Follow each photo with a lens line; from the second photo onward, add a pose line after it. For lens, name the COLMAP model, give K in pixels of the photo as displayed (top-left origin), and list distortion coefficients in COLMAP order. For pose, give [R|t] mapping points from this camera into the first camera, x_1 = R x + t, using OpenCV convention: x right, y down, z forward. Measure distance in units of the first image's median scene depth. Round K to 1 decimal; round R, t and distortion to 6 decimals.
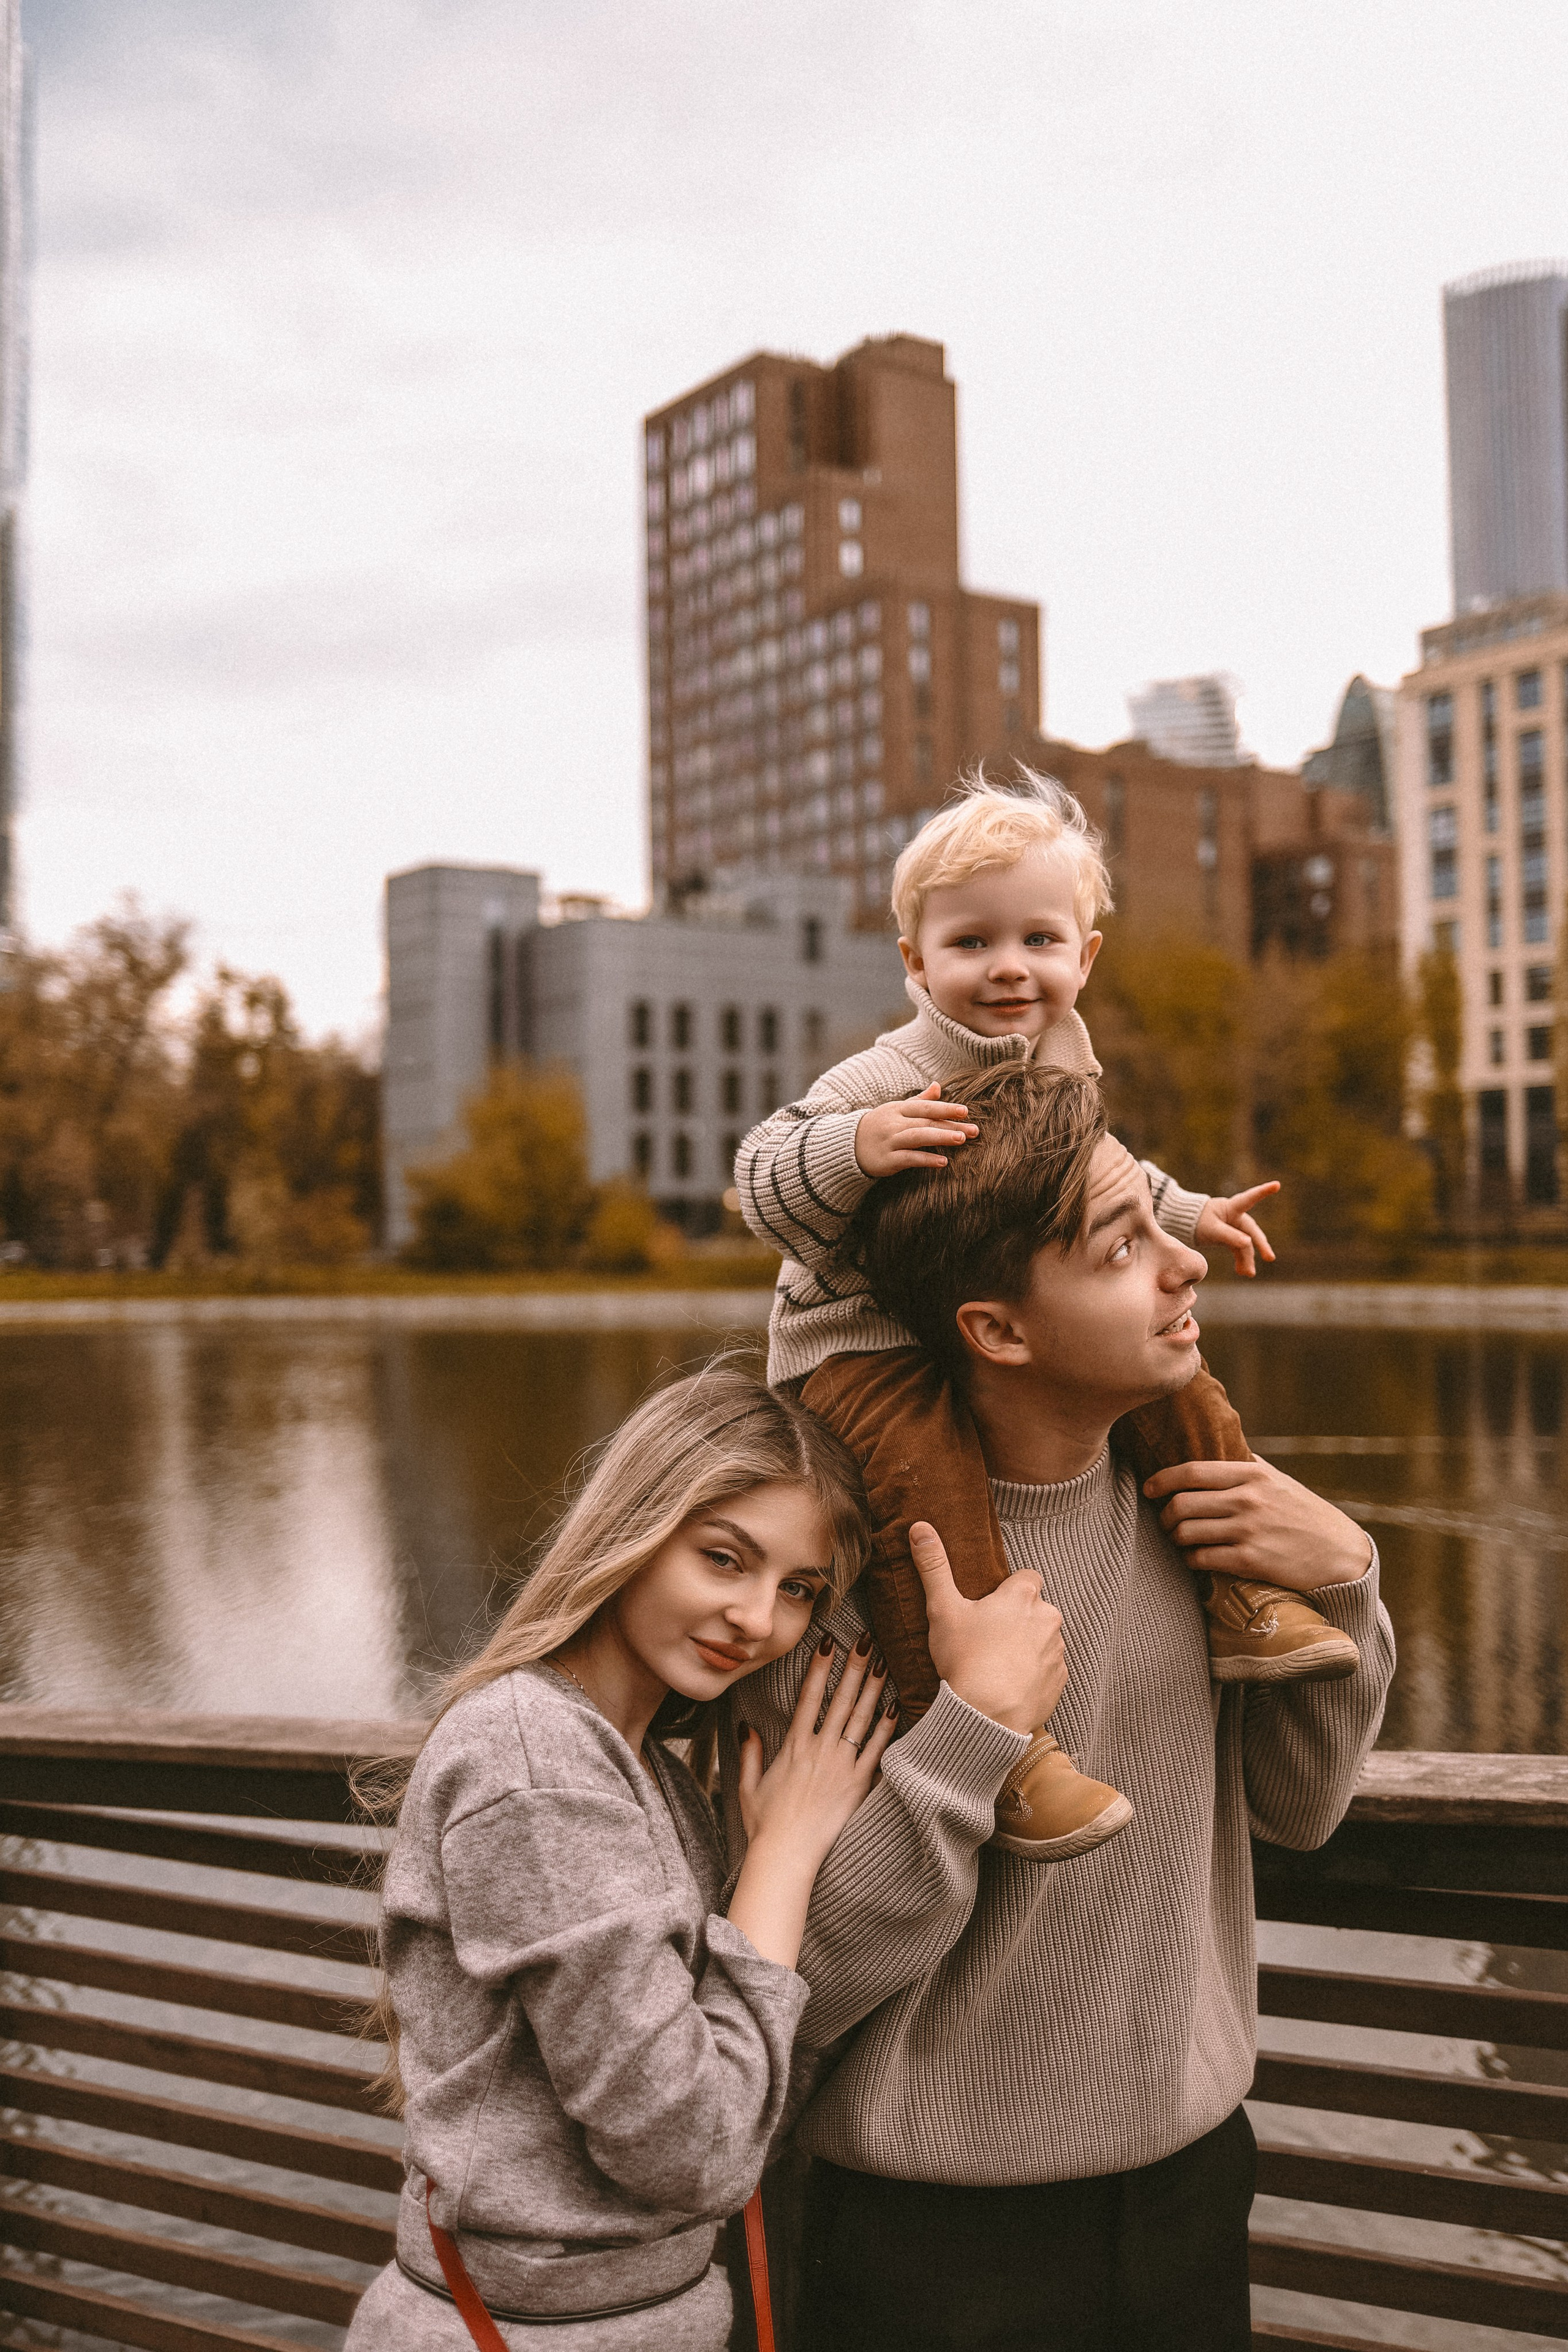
lens RADIAL K [[2289.8, 0, 796.9], [0, 2289.8, 1177.0], [0, 0, 1]] dist [-0.079243, 0.075404]
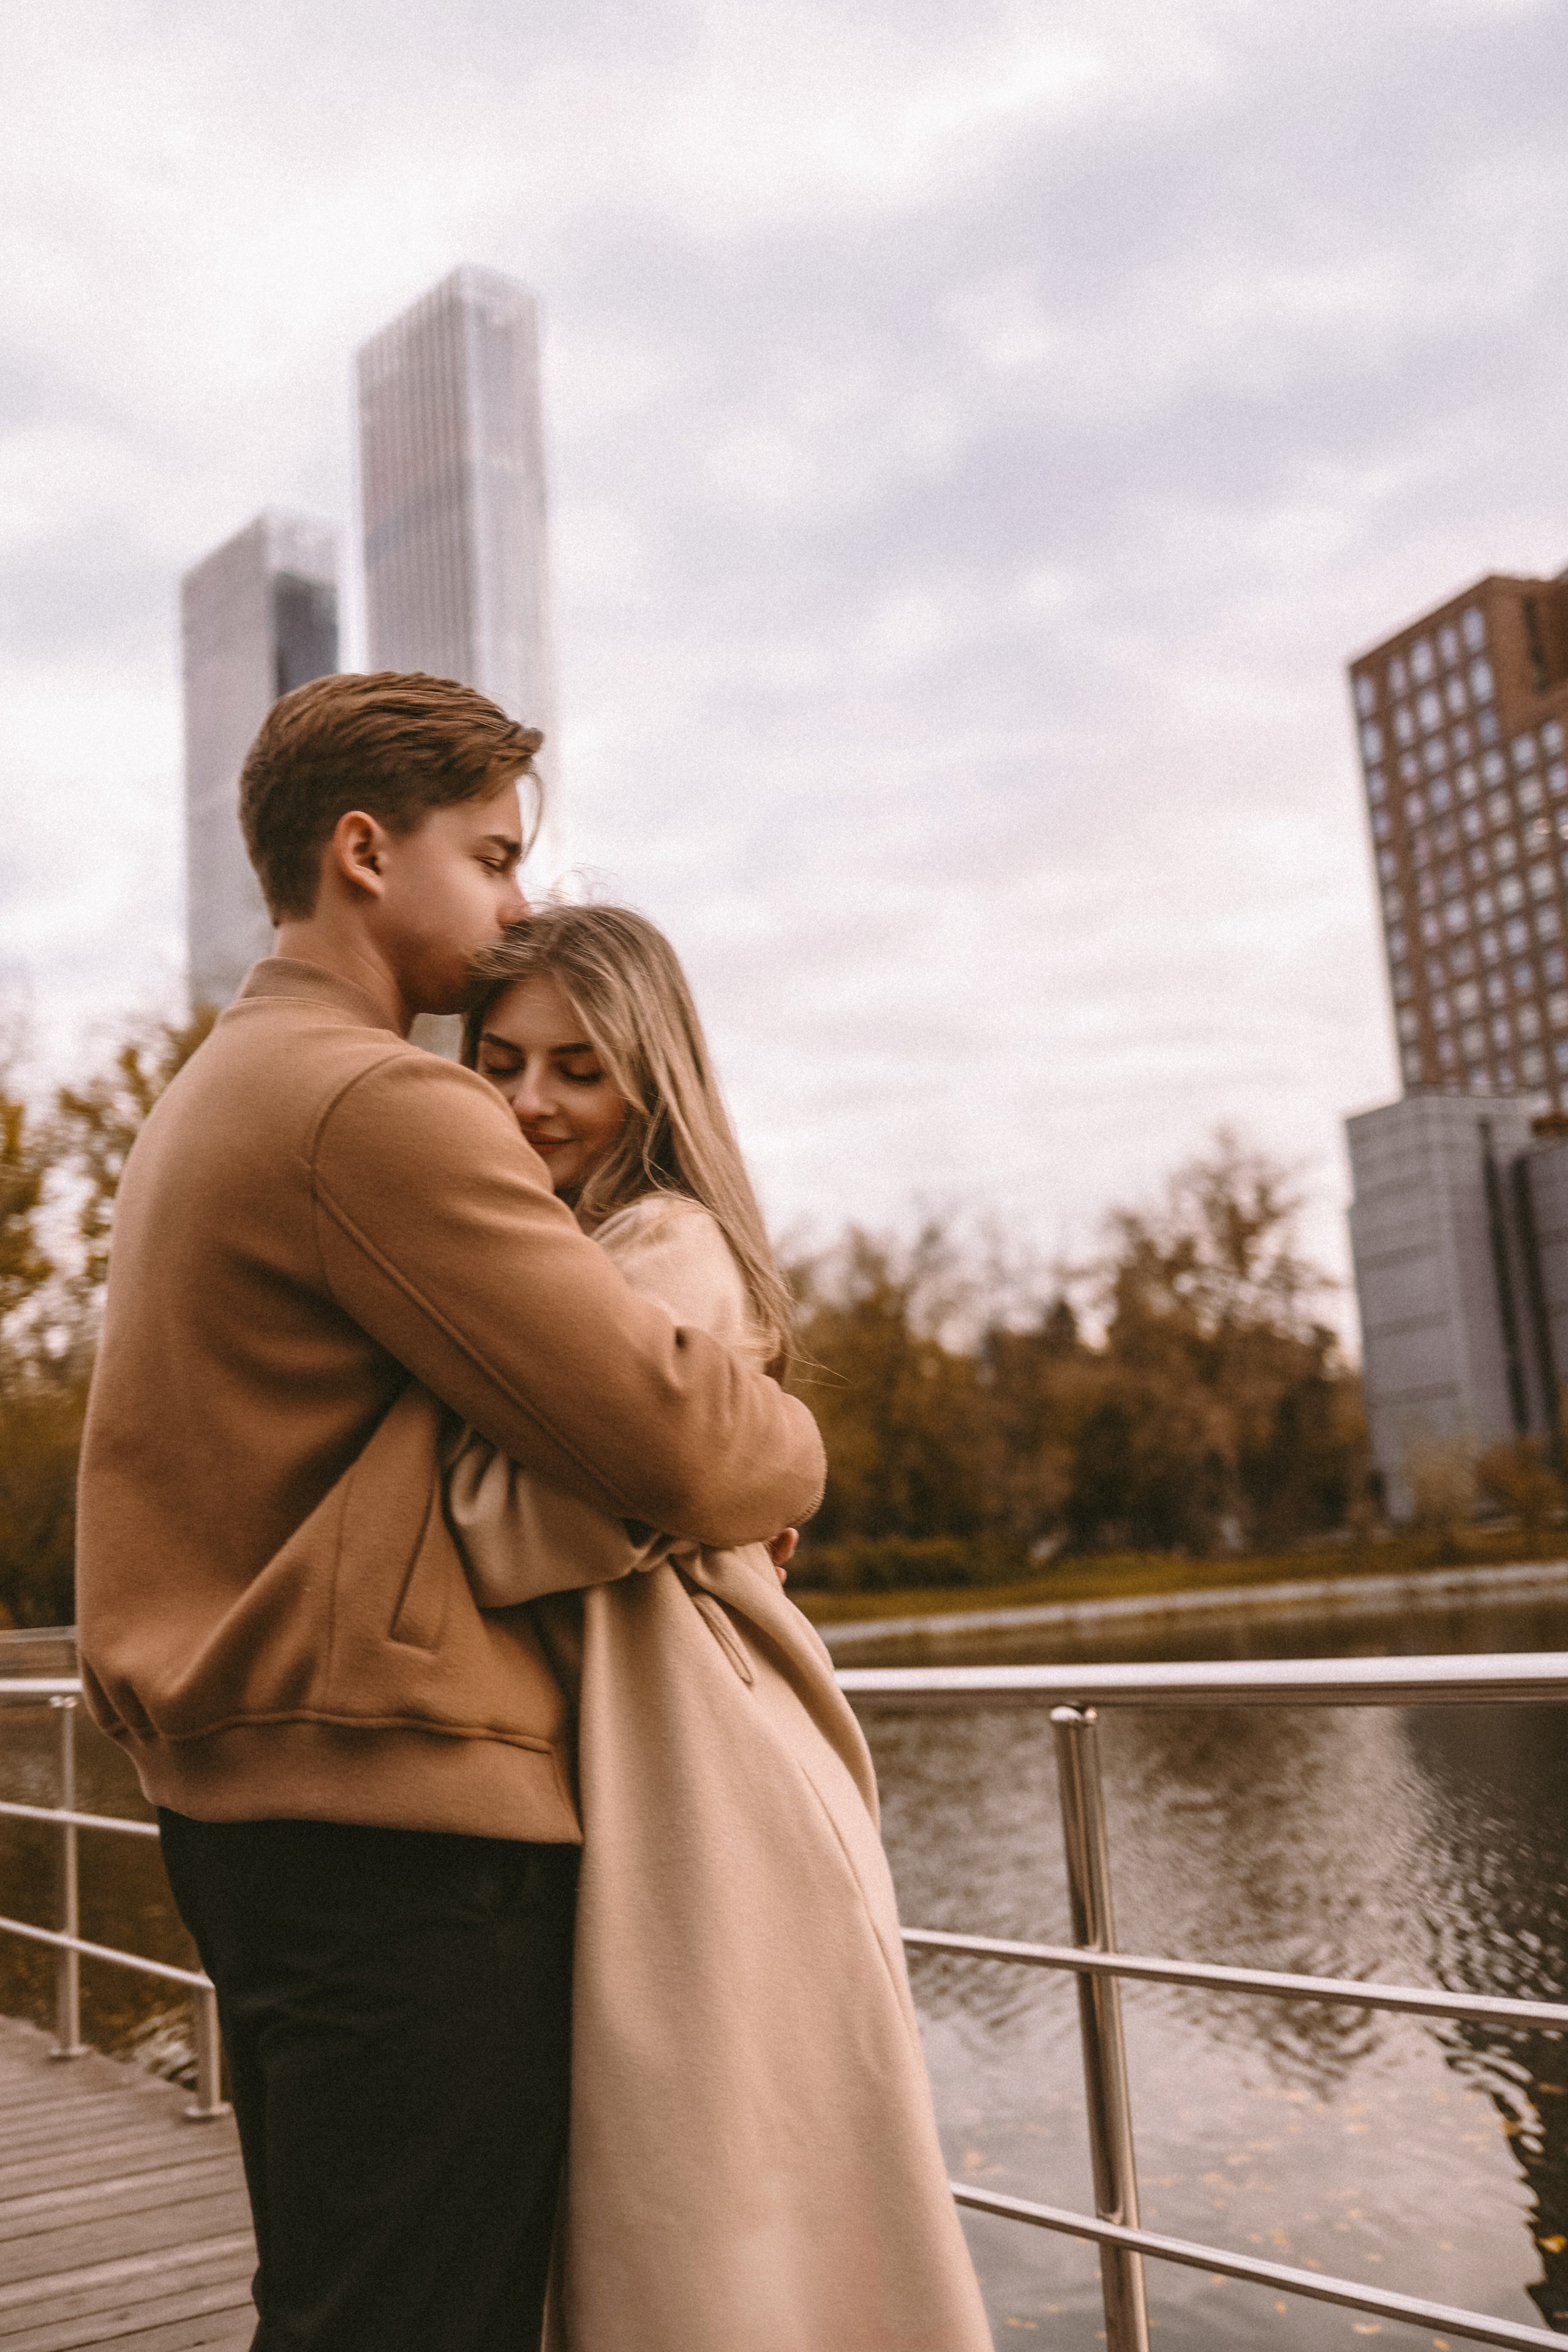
lens RADIAL K [[2267.7, 0, 784.0], [0, 2267.7, 1176.0], [0, 0, 1]] dist [-0.070376, 0.059934]
pose [[0.975914, -0.094367, -0.196690, -0.139879], [0.066765, 0.987536, -0.142532, 0.004681], [0.207688, 0.125967, 0.970050, 0.041229]]
